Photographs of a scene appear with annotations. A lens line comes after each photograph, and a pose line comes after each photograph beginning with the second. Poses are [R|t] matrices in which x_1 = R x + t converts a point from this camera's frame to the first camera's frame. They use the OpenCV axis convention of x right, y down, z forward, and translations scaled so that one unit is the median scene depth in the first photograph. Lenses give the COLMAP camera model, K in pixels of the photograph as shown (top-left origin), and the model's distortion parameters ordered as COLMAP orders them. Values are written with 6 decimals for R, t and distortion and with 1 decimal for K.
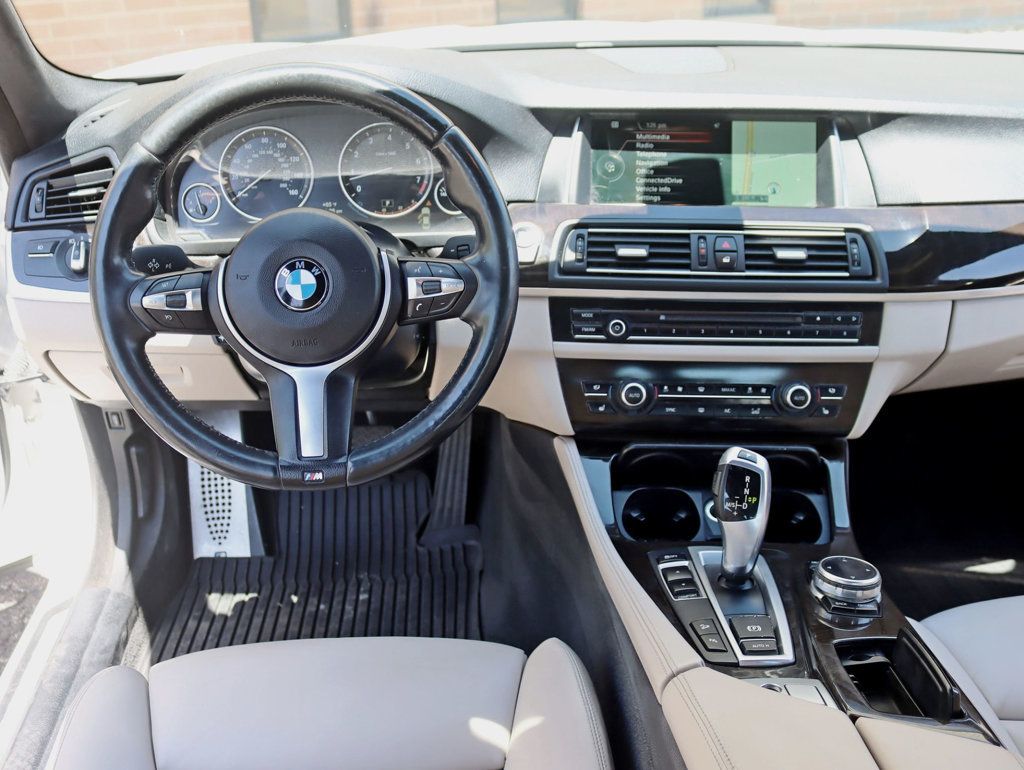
lens RADIAL K [[999.9, 0, 512.0], [0, 999.9, 385.0], [0, 0, 1]] dist [-0.112637, 0.021786]
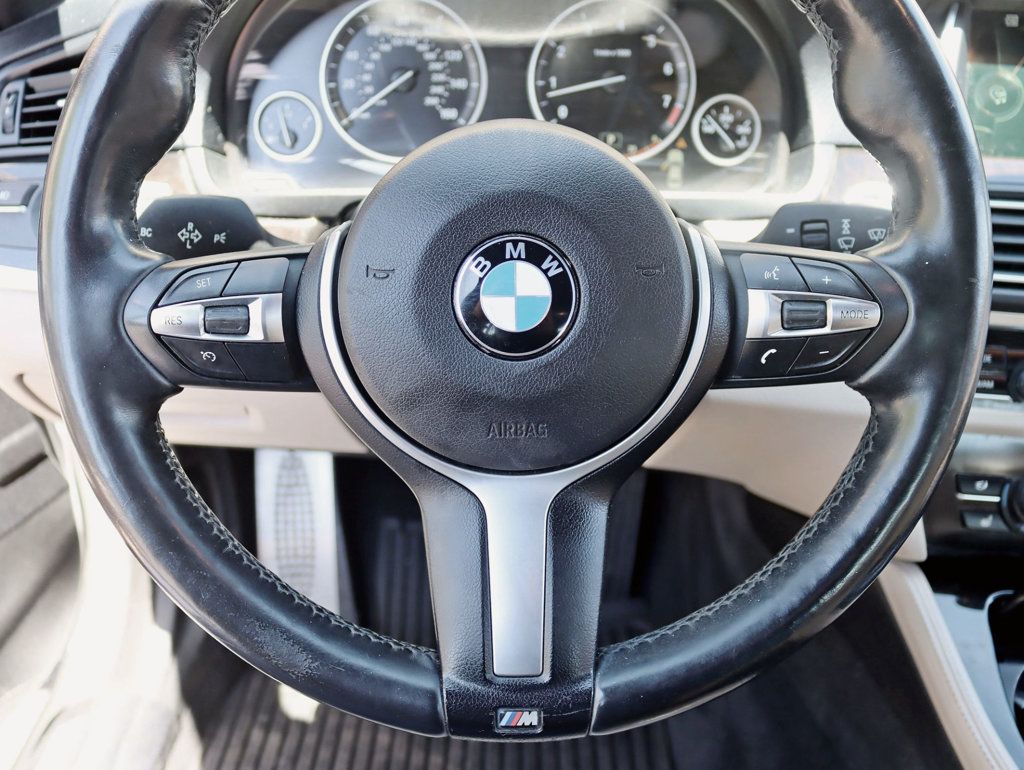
lens RADIAL K [[915.4, 0, 512.0], [0, 915.4, 385.0], [0, 0, 1]] dist [-0.133687, 0.090724]
pose [[0.997608, 0.045770, -0.051804, -0.184944], [-0.043449, 0.998038, 0.045082, -0.077900], [0.053766, -0.042724, 0.997639, 0.583699]]
